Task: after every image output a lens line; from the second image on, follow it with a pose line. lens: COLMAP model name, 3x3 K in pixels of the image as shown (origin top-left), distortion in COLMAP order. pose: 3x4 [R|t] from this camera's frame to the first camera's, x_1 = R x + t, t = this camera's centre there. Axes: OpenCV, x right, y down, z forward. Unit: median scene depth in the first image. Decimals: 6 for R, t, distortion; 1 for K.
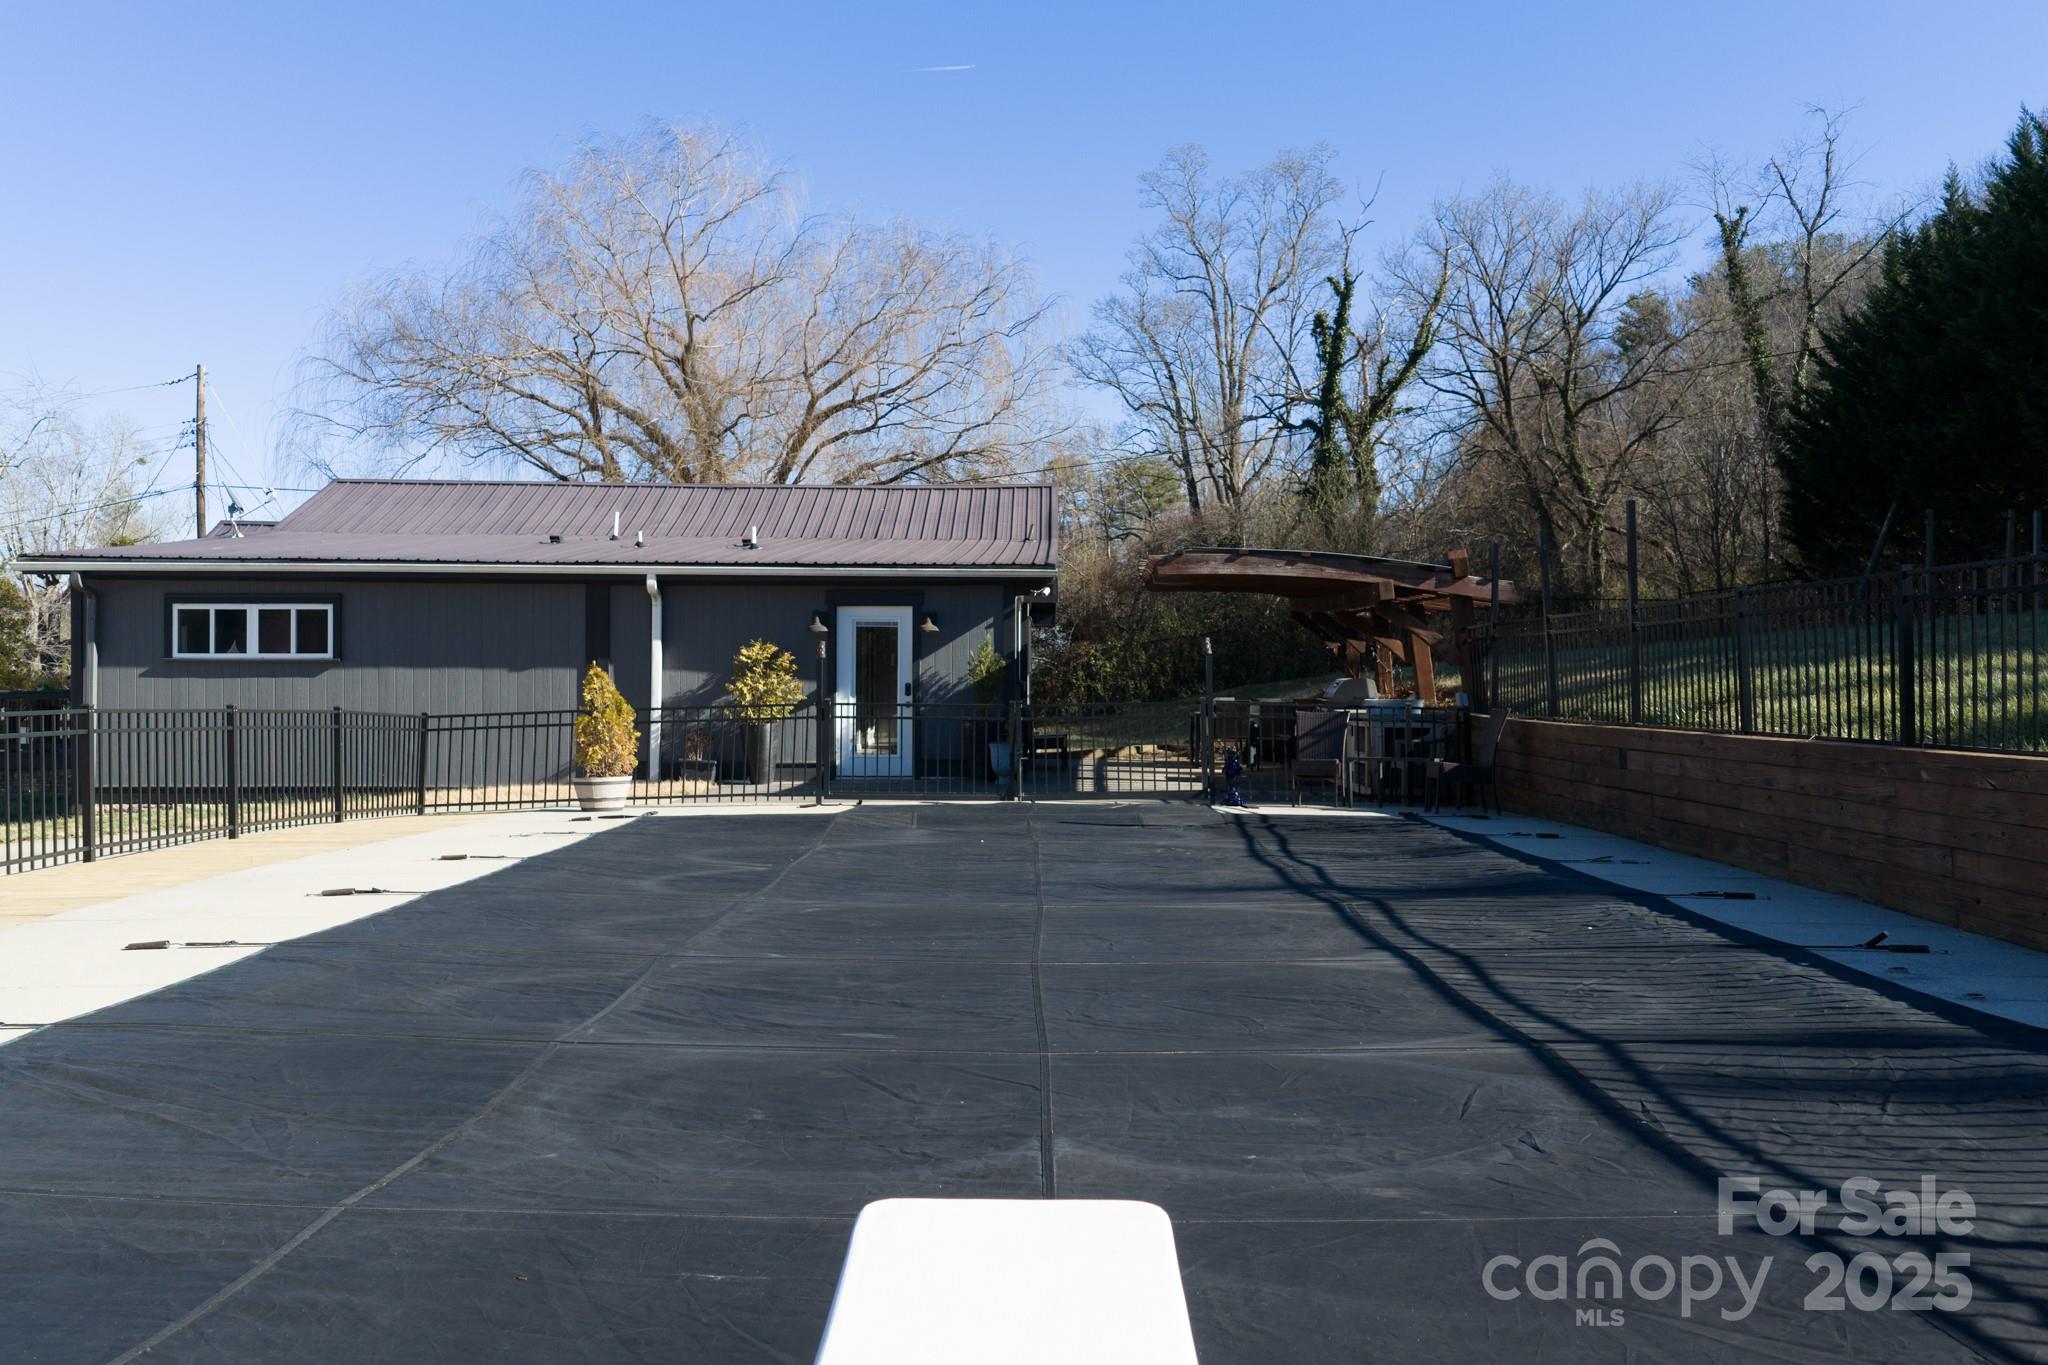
lens RADIAL K [[1689.4, 0, 1024.0], [0, 1689.4, 682.5], [0, 0, 1]] dist [0.025486, -0.039105]
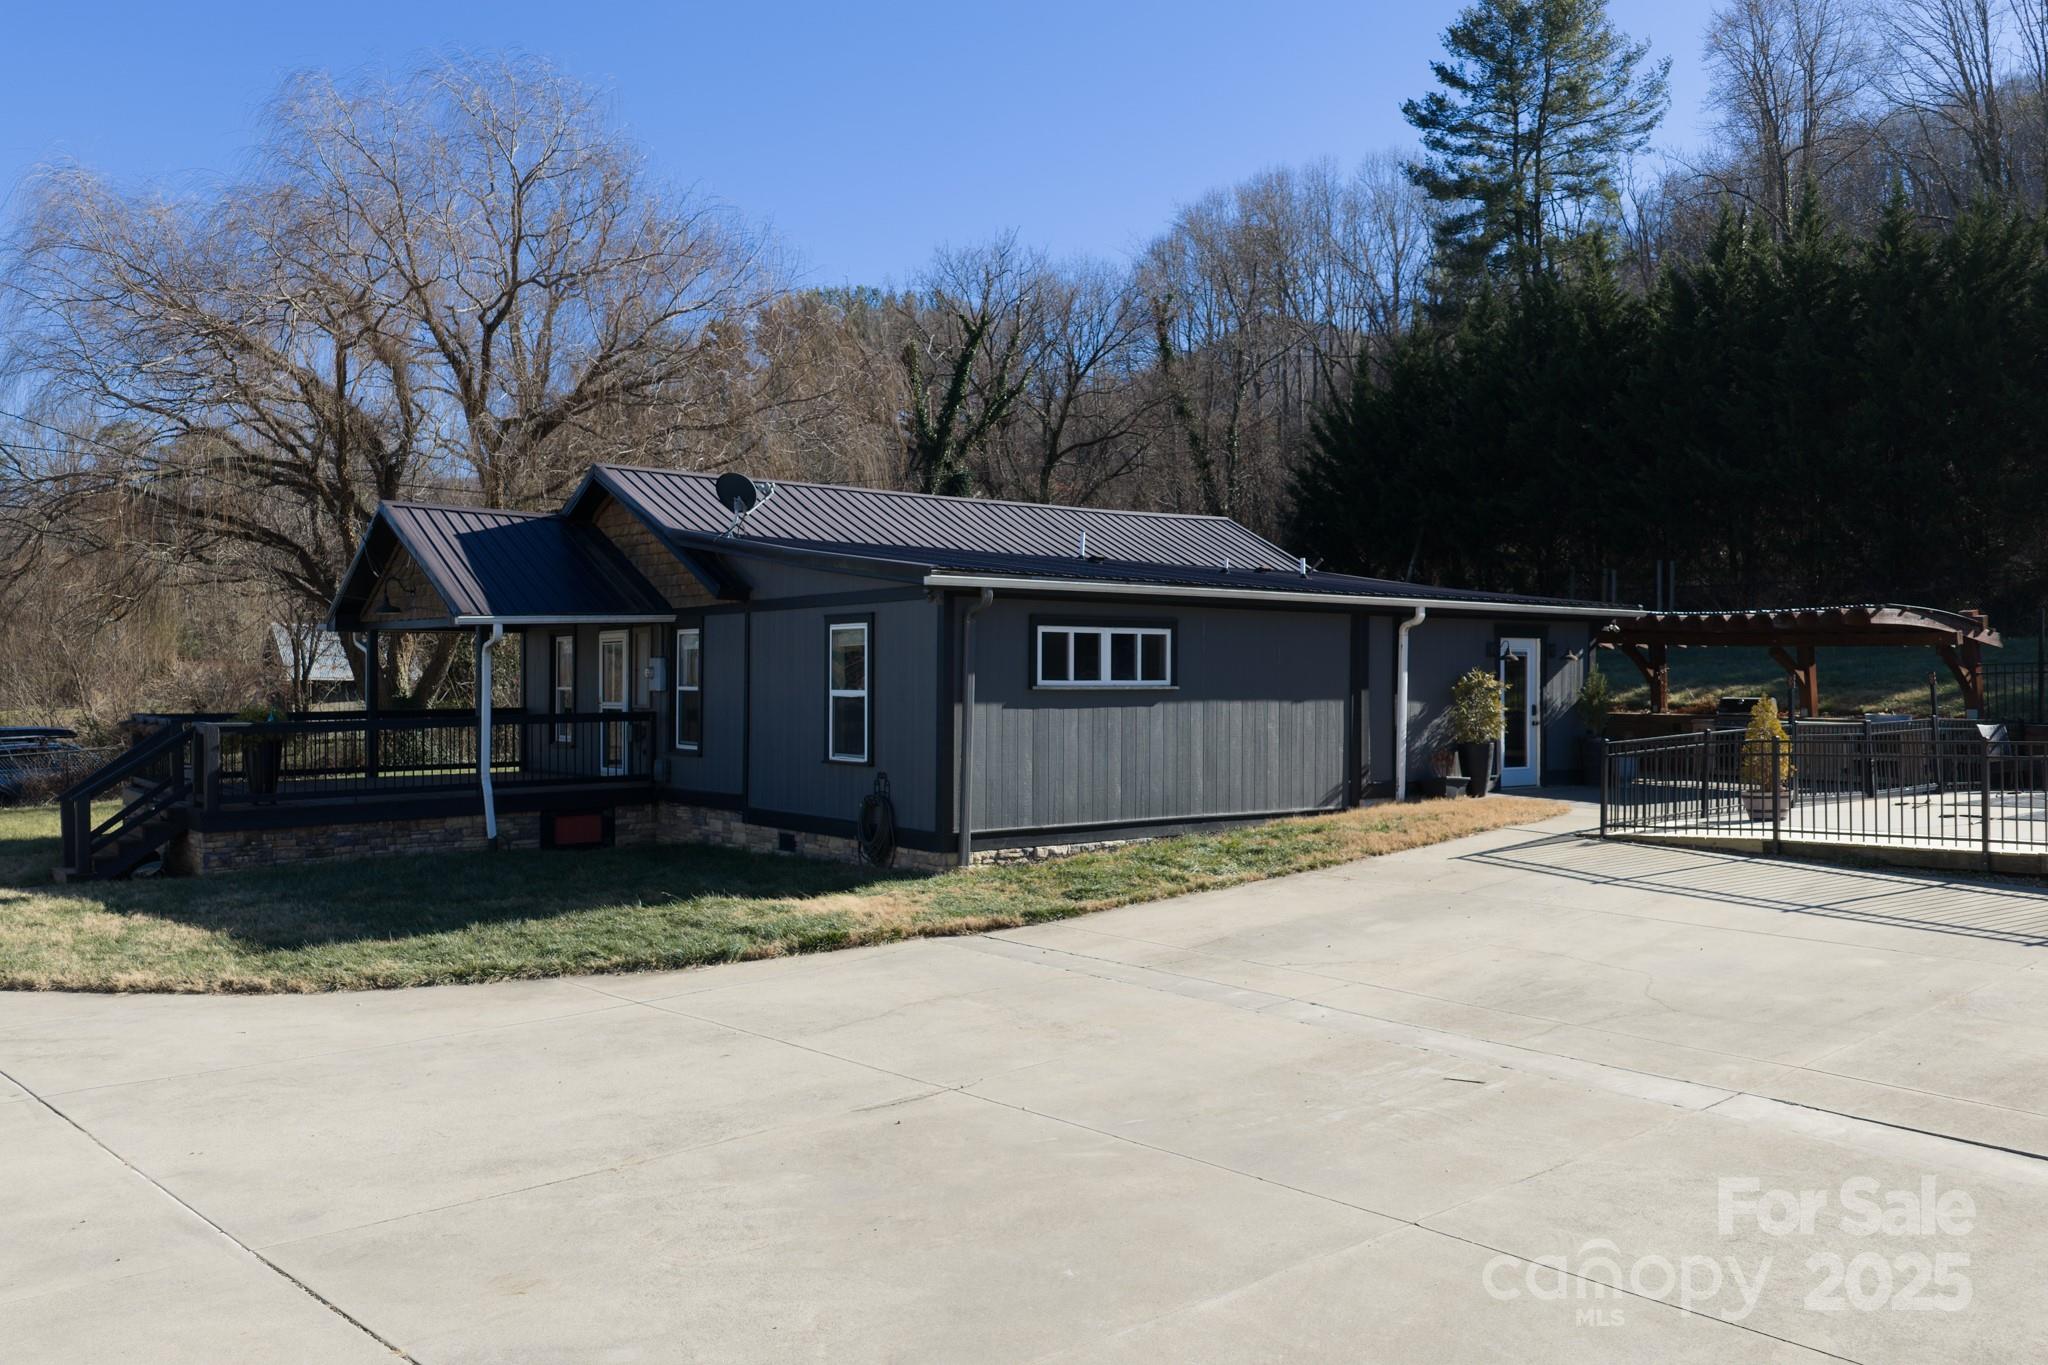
lens RADIAL K [[1689.4, 0, 1024.0], [0, 1689.4, 682.5], [0, 0, 1]] dist [0.025486, -0.039105]
pose [[0.785863, -0.015570, 0.618205, -0.600084], [0.017299, 0.999845, 0.003190, -0.013866], [-0.618159, 0.008187, 0.786011, 0.164953]]
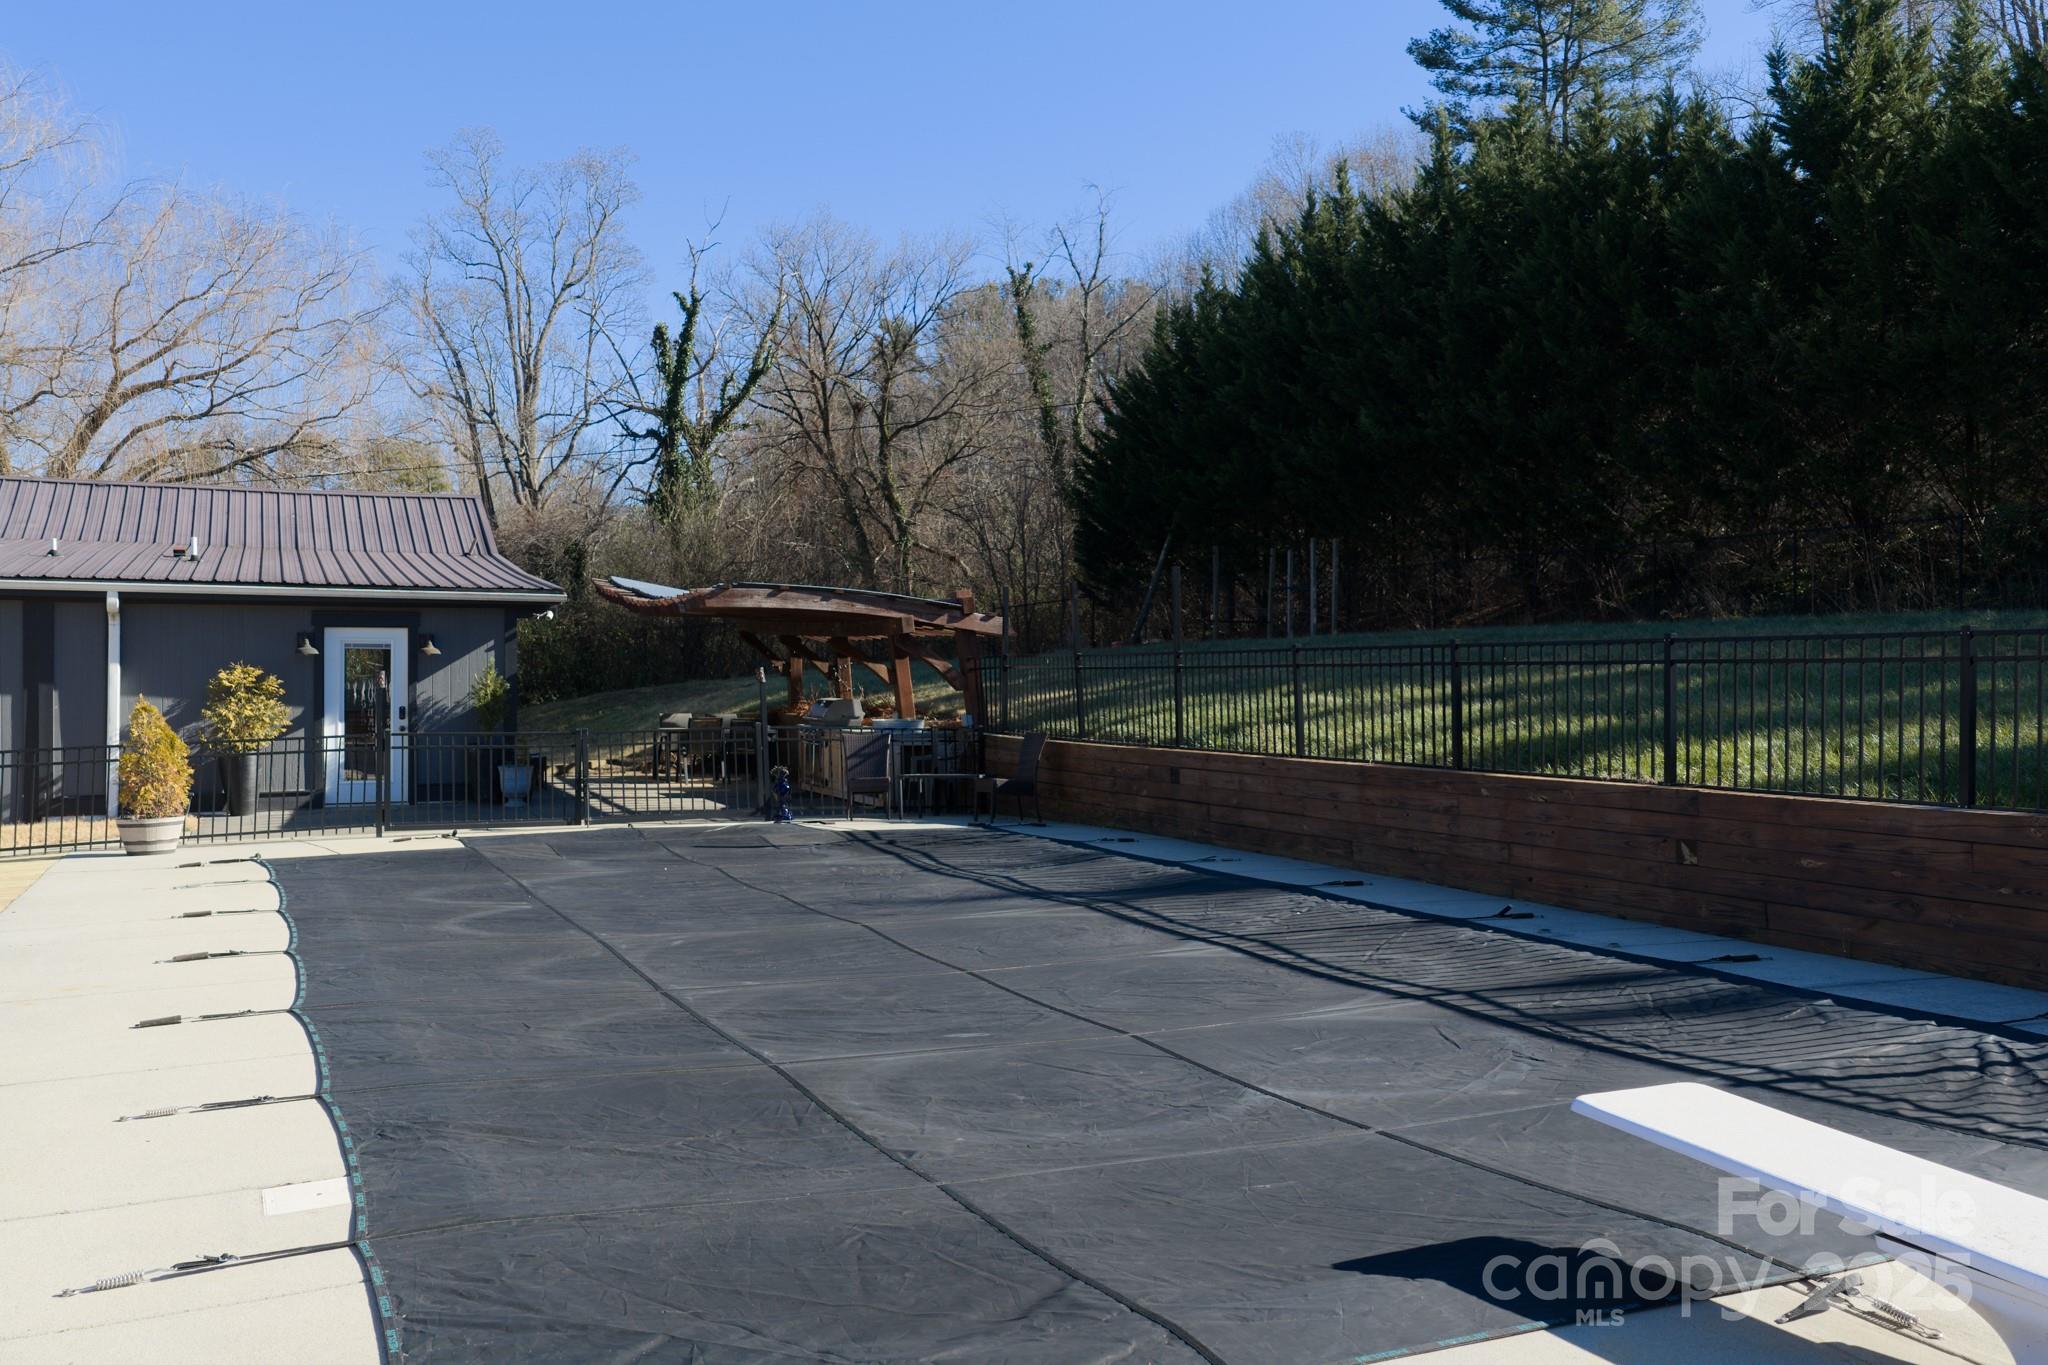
lens RADIAL K [[1689.4, 0, 1024.0], [0, 1689.4, 682.5], [0, 0, 1]] dist [0.025486, -0.039105]
pose [[0.905189, -0.003493, 0.424996, -0.089338], [0.002255, 0.999992, 0.003414, -0.009010], [-0.425004, -0.002132, 0.905189, -0.023689]]
